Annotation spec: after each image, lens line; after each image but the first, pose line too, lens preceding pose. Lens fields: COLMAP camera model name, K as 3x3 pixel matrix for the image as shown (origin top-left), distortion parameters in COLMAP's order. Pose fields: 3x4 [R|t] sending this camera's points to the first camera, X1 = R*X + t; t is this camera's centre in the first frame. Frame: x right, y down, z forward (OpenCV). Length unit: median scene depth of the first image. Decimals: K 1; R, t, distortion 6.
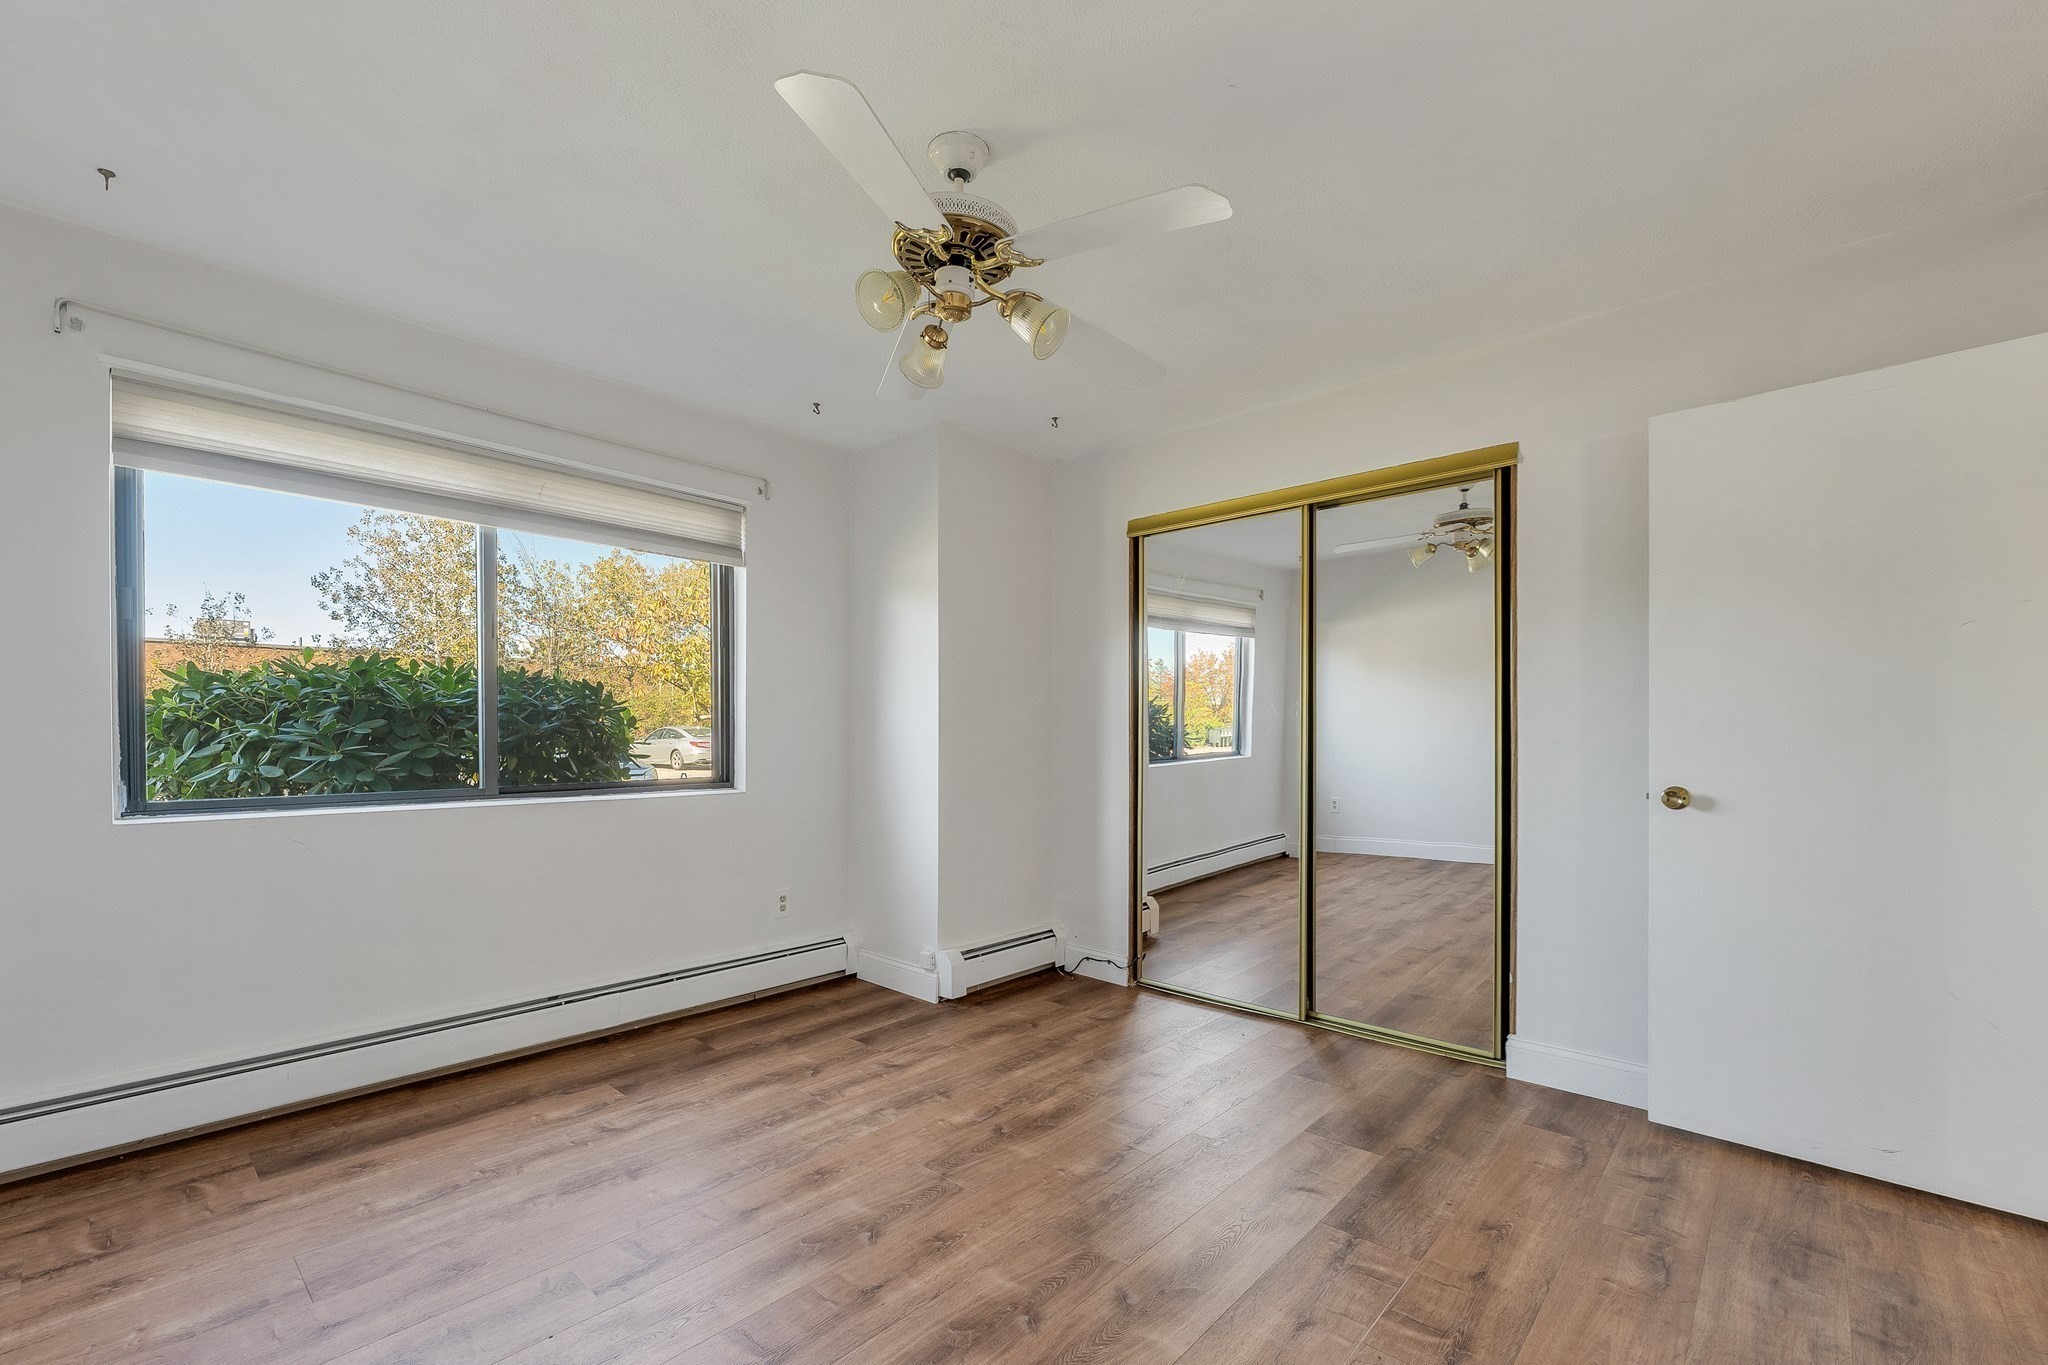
lens RADIAL K [[883.4, 0, 1024.6], [0, 883.4, 707.2], [0, 0, 1]] dist [-0.000191, 0.000945]
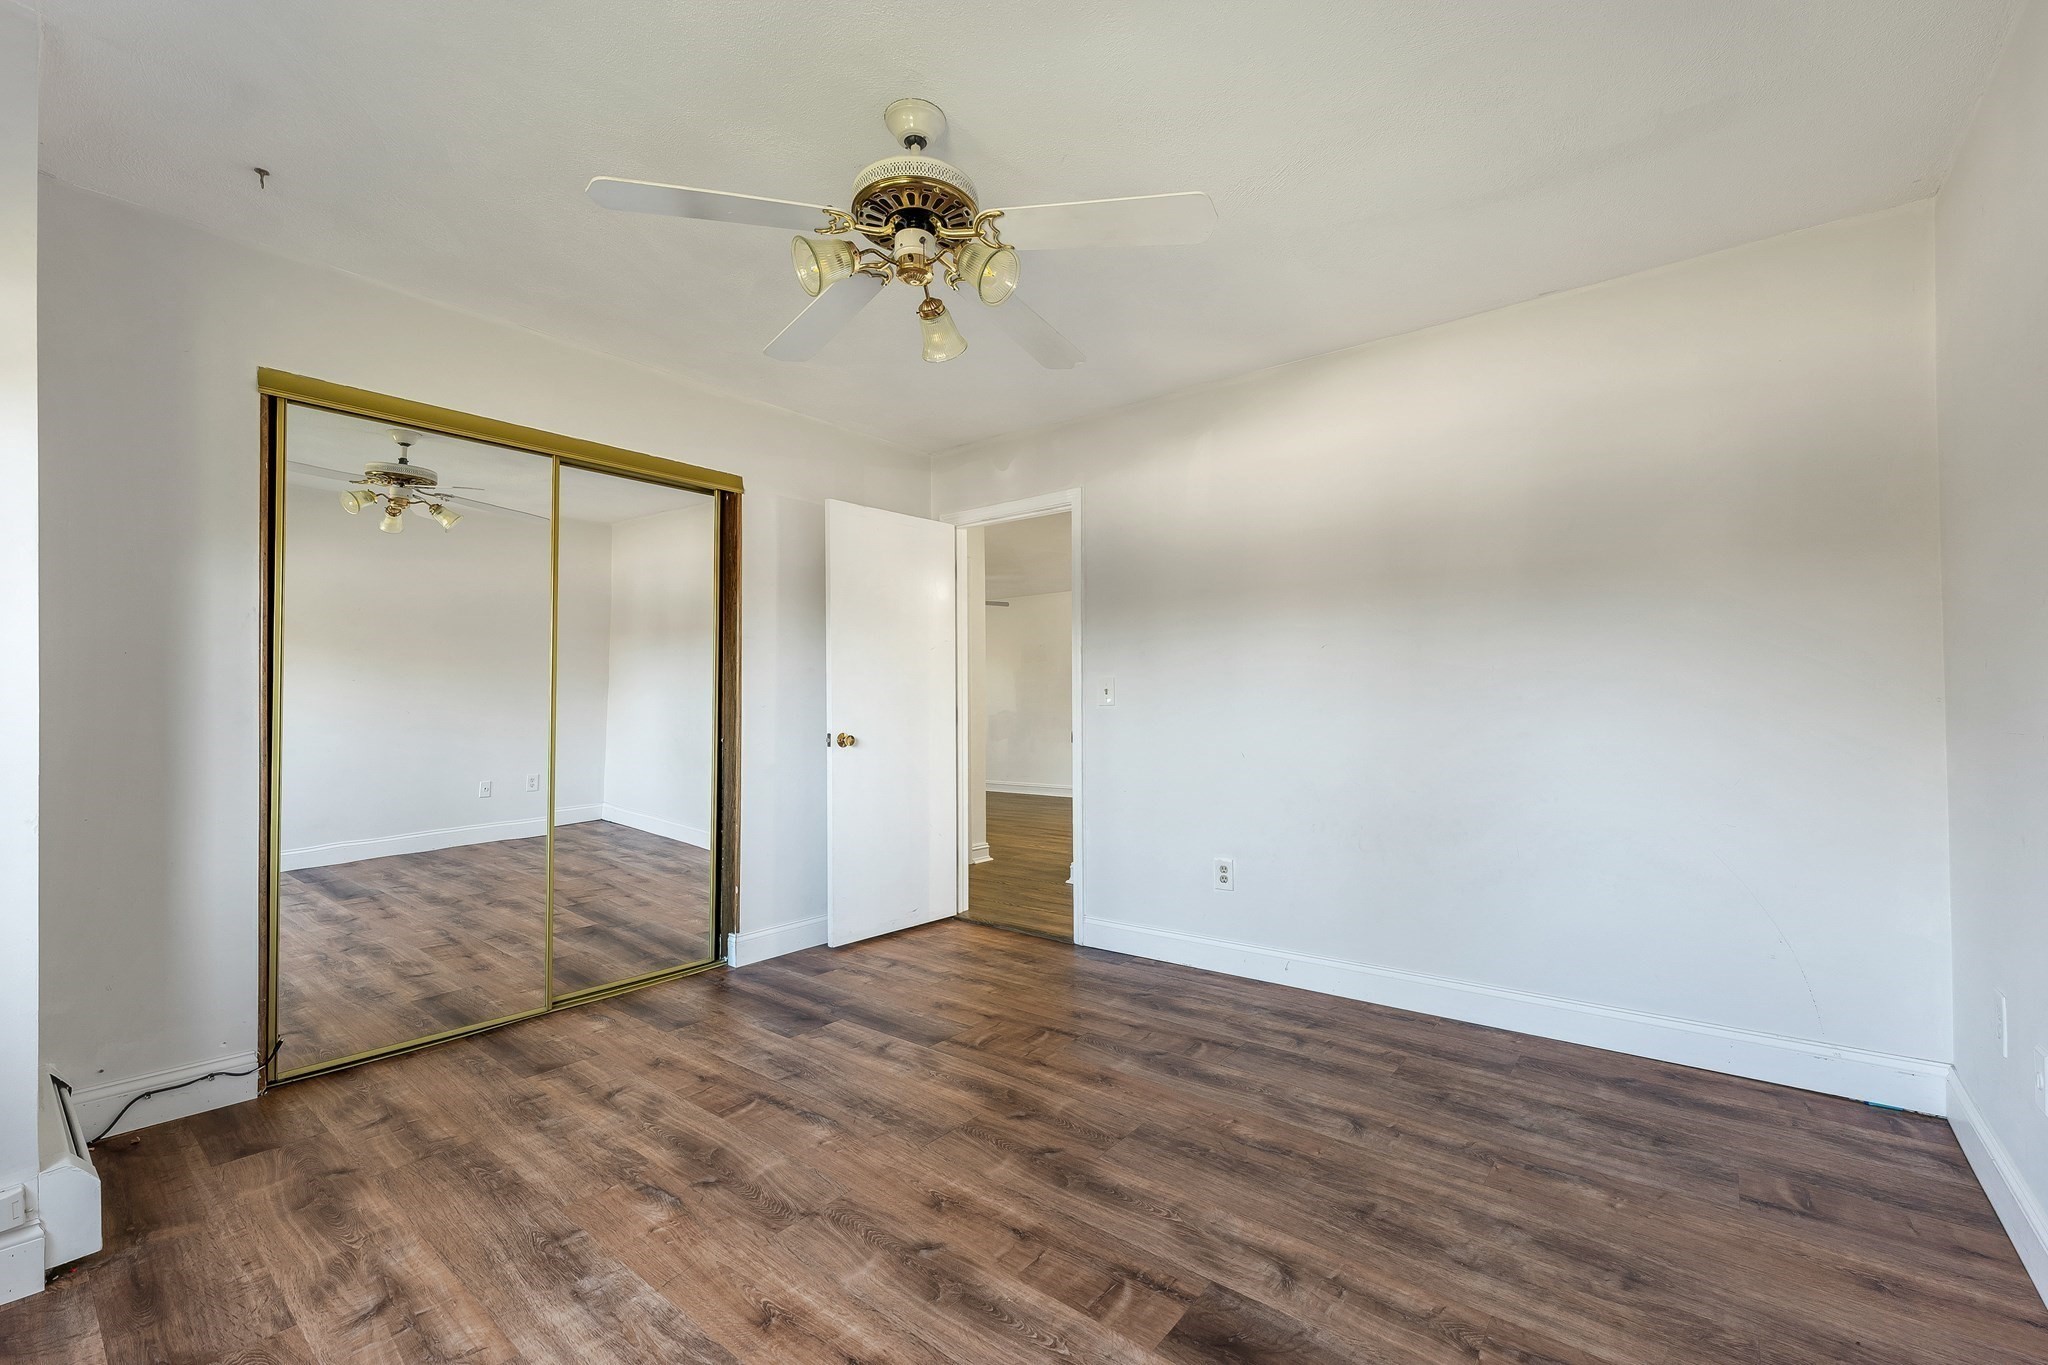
lens RADIAL K [[860.8, 0, 1023.0], [0, 860.8, 722.7], [0, 0, 1]] dist [-0.002255, -0.000161]
pose [[-0.071993, -0.023019, 0.997140, -0.780517], [-0.030401, 0.999320, 0.020875, 0.020188], [-0.996942, -0.028811, -0.072643, 0.719576]]
